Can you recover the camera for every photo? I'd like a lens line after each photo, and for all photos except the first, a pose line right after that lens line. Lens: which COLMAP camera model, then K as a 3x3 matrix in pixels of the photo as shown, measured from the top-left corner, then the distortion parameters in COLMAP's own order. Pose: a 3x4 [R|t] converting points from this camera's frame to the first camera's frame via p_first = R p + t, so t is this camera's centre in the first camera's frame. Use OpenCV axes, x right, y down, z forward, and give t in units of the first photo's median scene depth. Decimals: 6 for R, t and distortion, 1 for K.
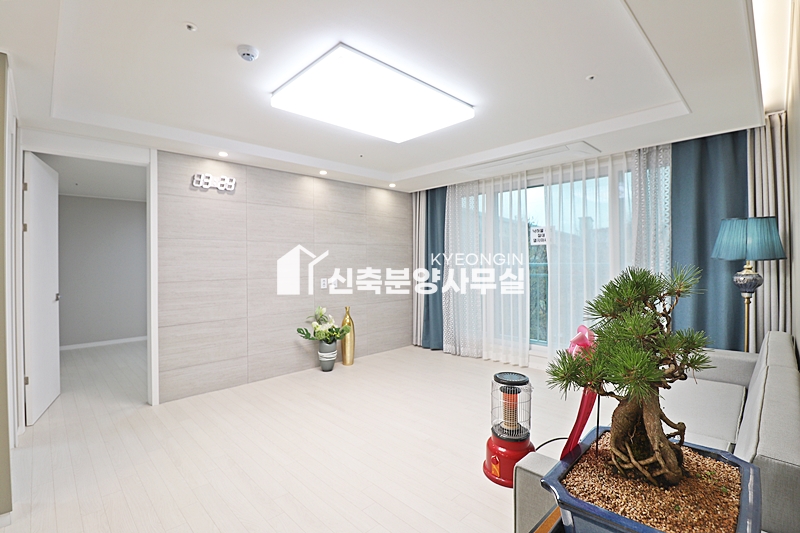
lens RADIAL K [[371.5, 0, 401.4], [0, 371.5, 255.4], [0, 0, 1]] dist [-0.003966, -0.010453]
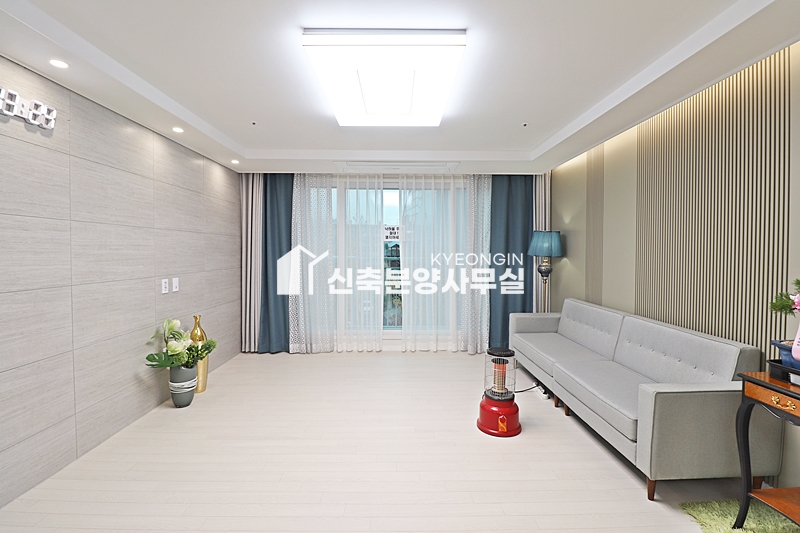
lens RADIAL K [[371.5, 0, 399.8], [0, 371.5, 258.4], [0, 0, 1]] dist [-0.003966, -0.010453]
pose [[0.687690, -0.002061, 0.726002, -0.445218], [-0.021277, 0.999509, 0.022992, -0.003330], [-0.725693, -0.031259, 0.687308, 0.206684]]
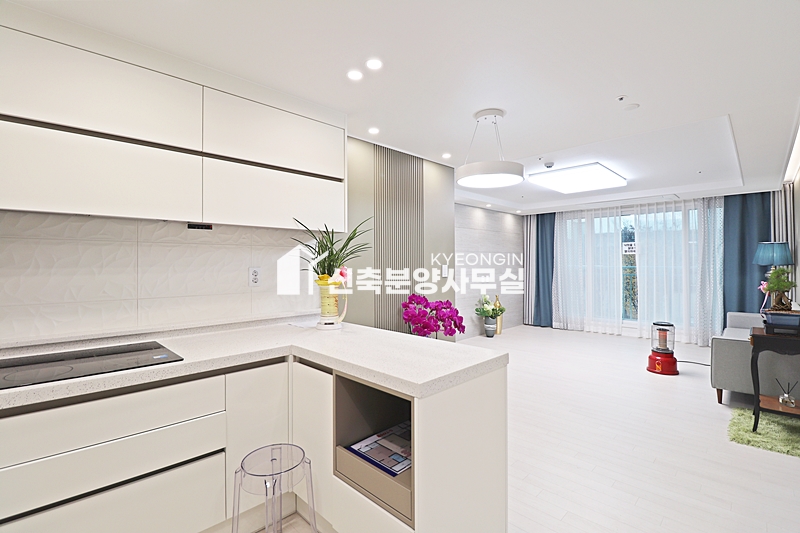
lens RADIAL K [[371.5, 0, 401.0], [0, 371.5, 259.4], [0, 0, 1]] dist [-0.003966, -0.010453]
pose [[0.999760, 0.007104, 0.020724, -0.610096], [-0.007172, 0.999969, 0.003192, -0.006270], [-0.020701, -0.003340, 0.999780, -0.508788]]
